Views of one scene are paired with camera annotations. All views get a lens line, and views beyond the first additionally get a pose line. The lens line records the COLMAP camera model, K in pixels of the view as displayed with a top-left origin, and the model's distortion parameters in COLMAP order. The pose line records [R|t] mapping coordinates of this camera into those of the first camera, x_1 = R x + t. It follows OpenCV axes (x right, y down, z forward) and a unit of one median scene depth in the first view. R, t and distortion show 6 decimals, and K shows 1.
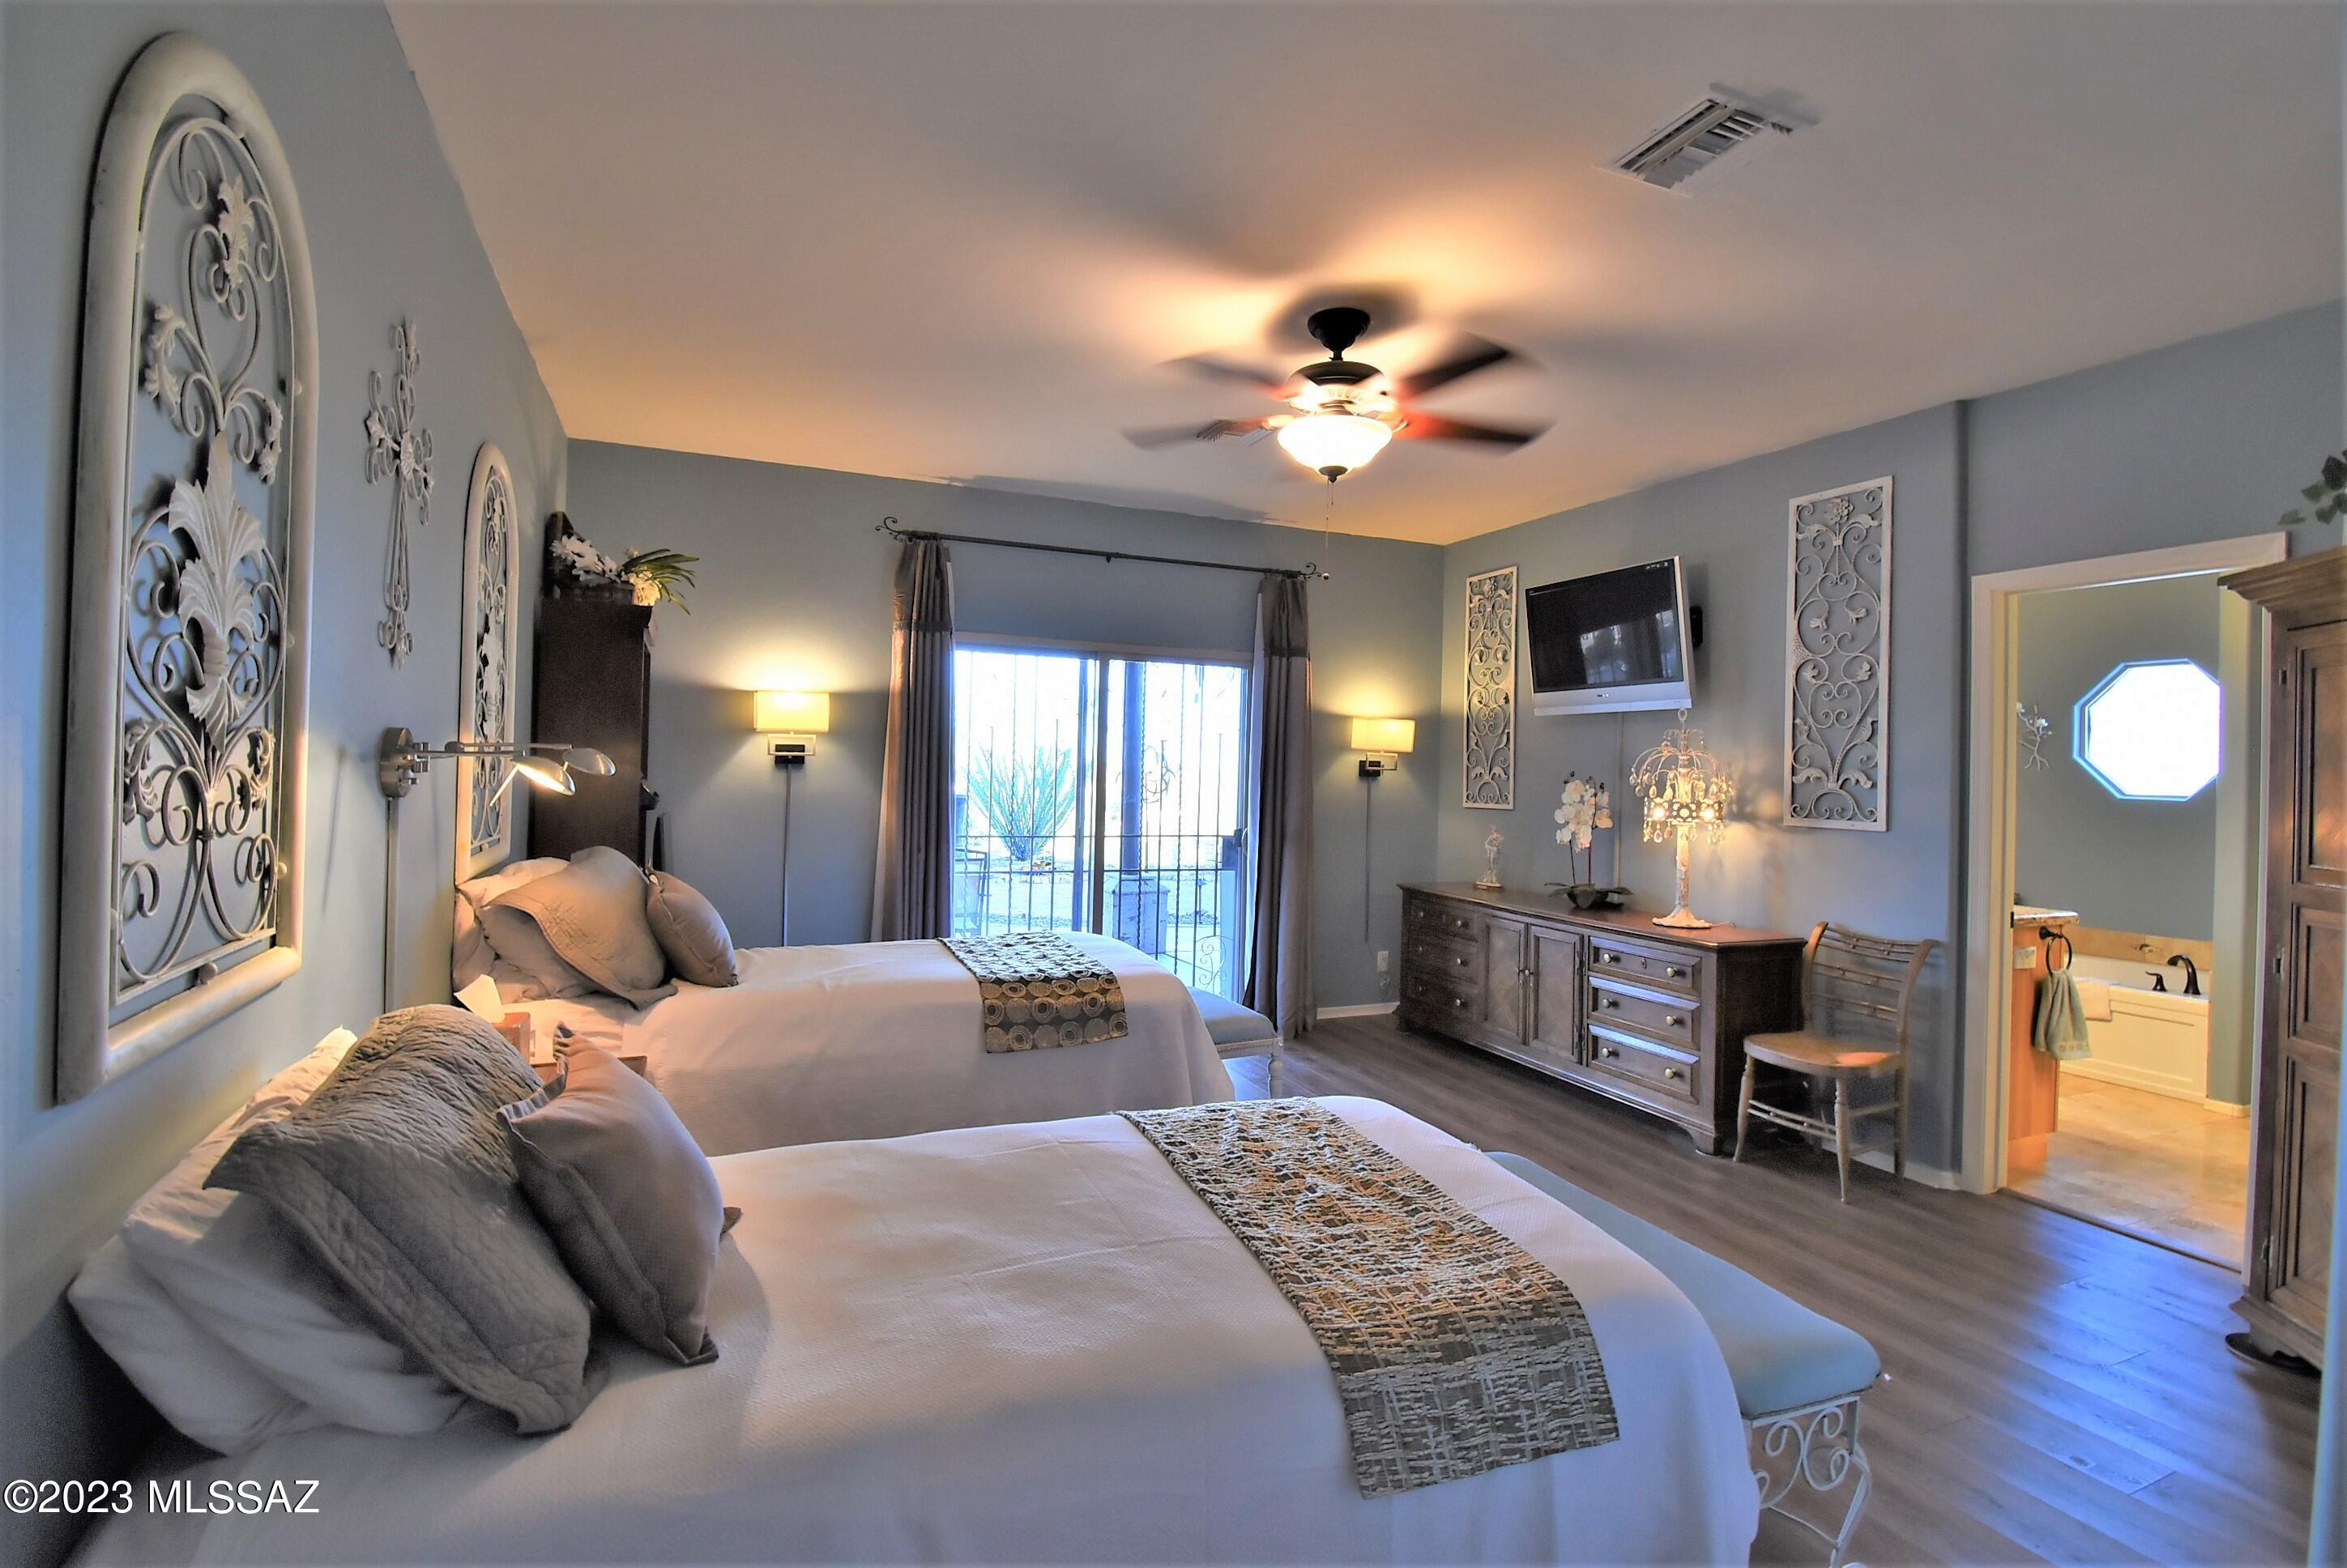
lens RADIAL K [[1033.6, 0, 1170.7], [0, 1033.6, 766.2], [0, 0, 1]] dist [0.000261, -0.018540]
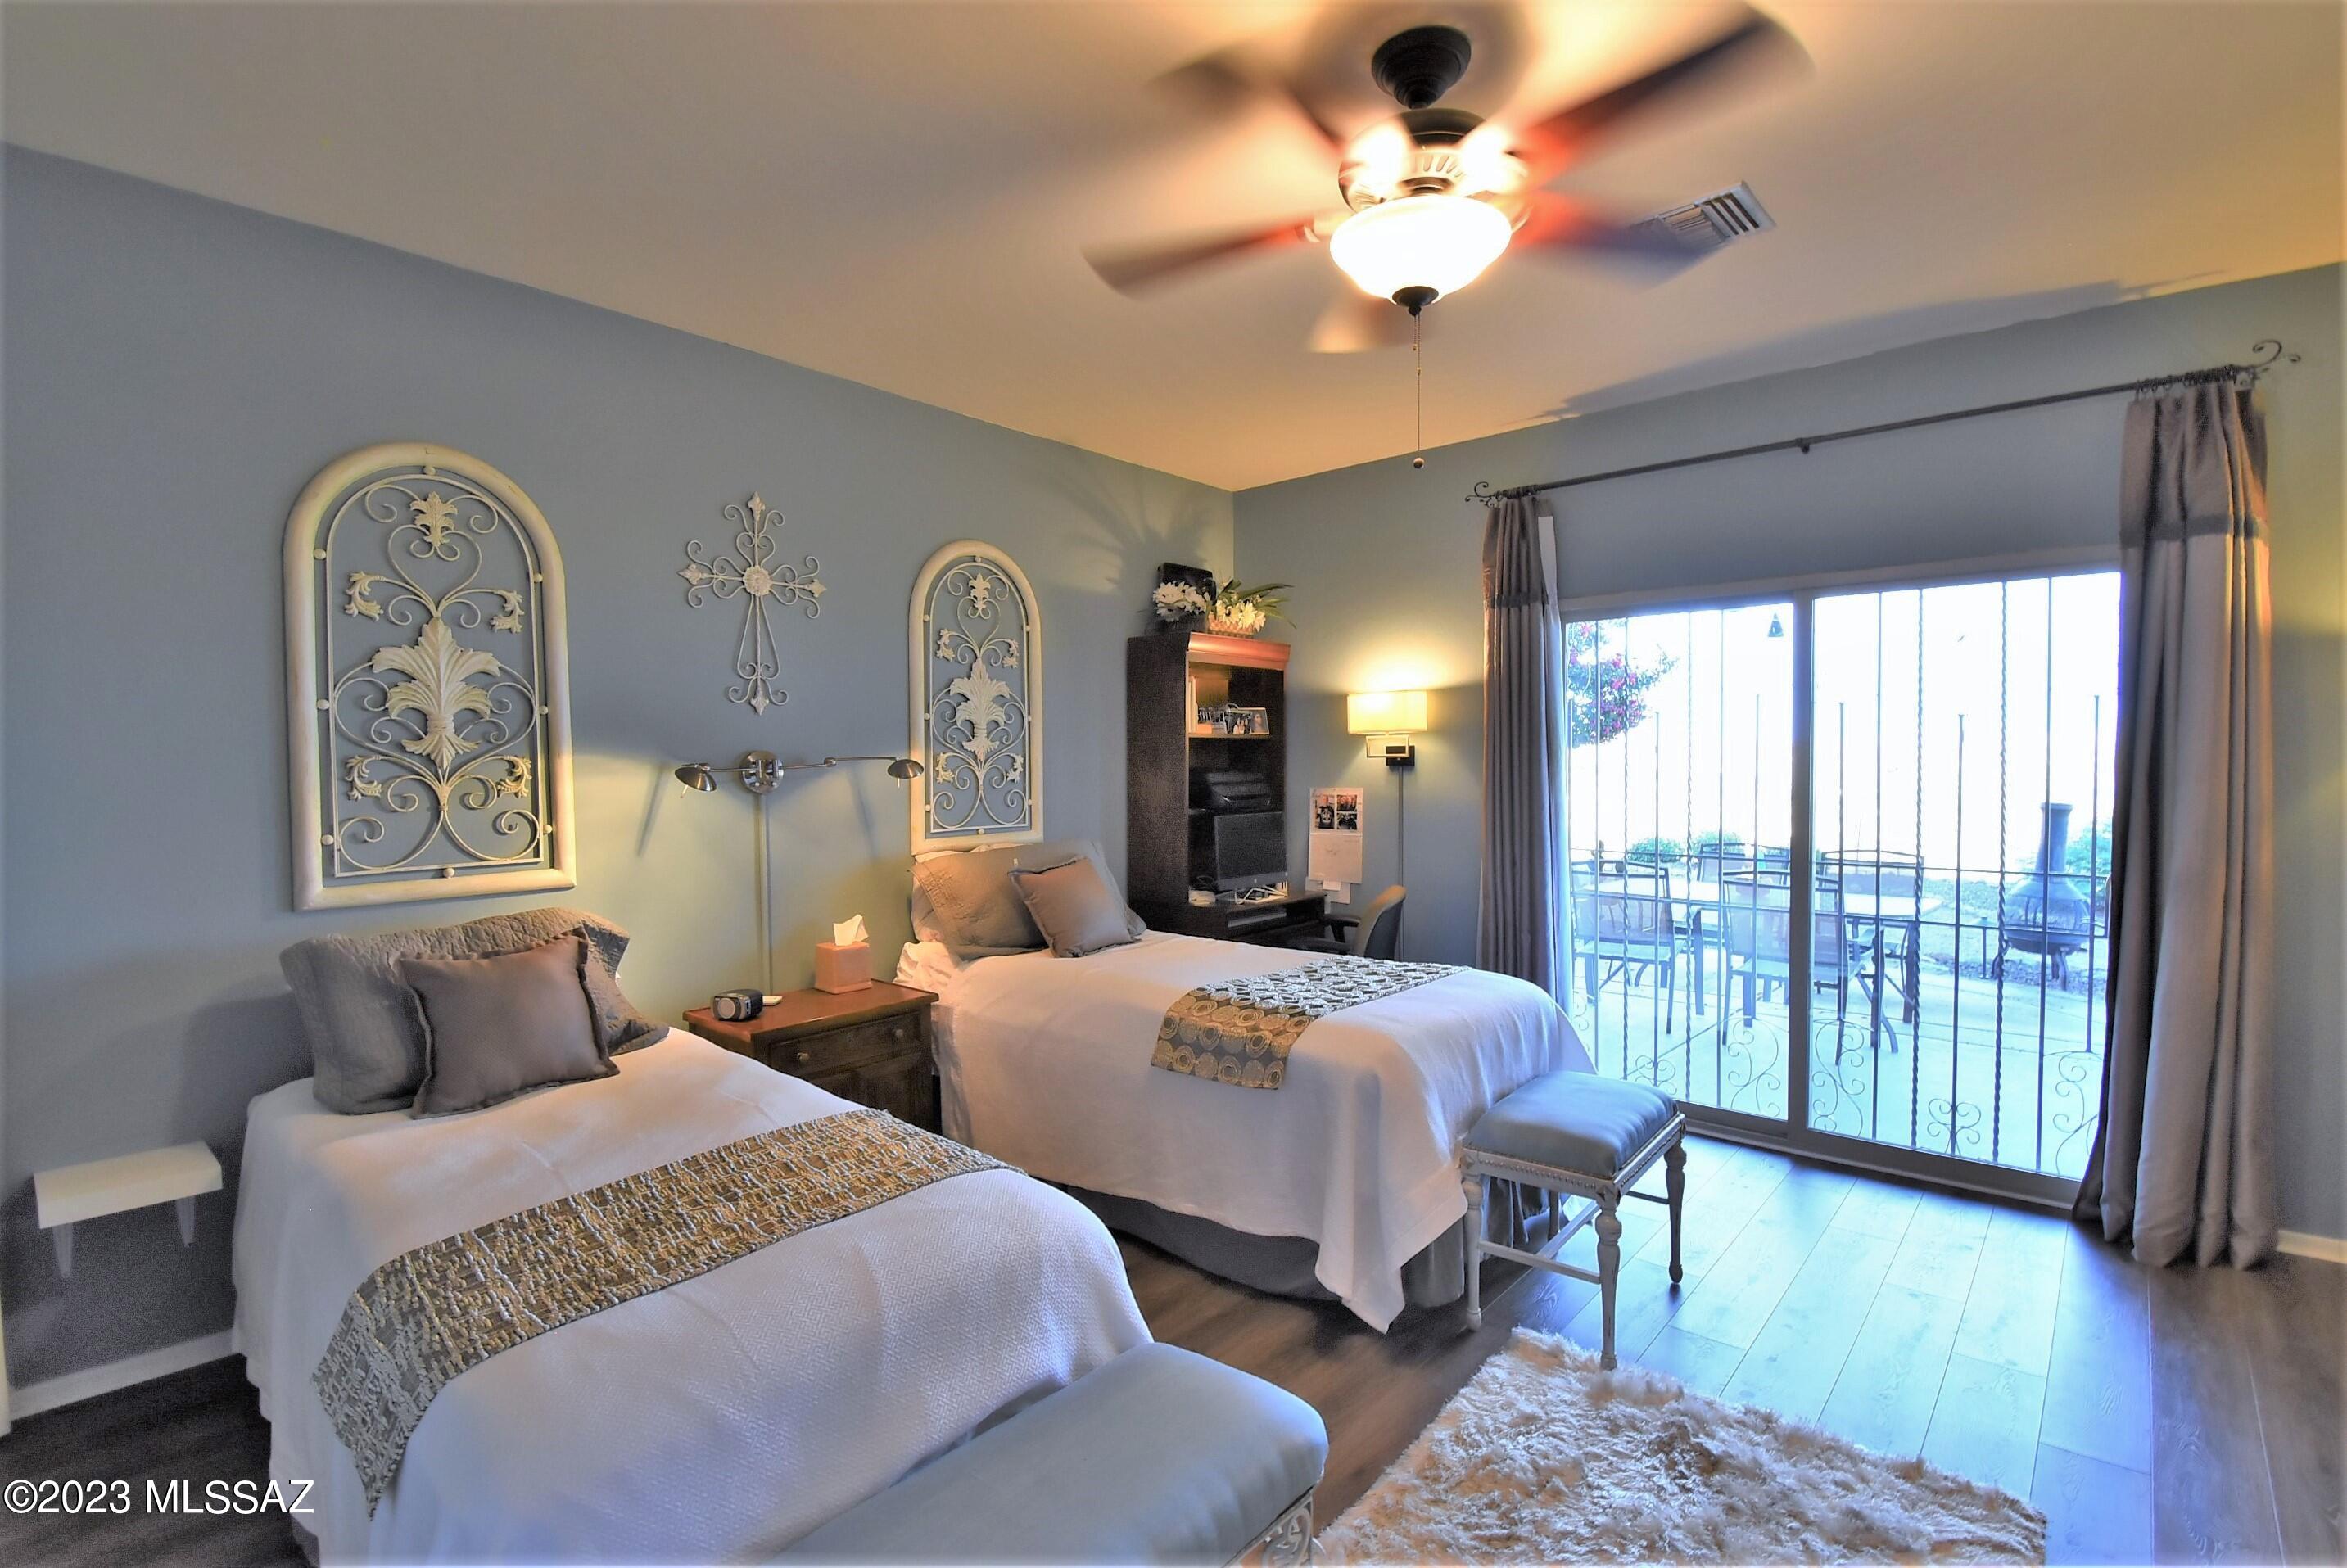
lens RADIAL K [[1088.8, 0, 1167.7], [0, 1088.8, 795.6], [0, 0, 1]] dist [0.012114, -0.022472]
pose [[0.428598, 0.004039, -0.903486, 0.461277], [0.015798, 0.999804, 0.011964, 0.010113], [0.903357, -0.019401, 0.428450, 0.365409]]
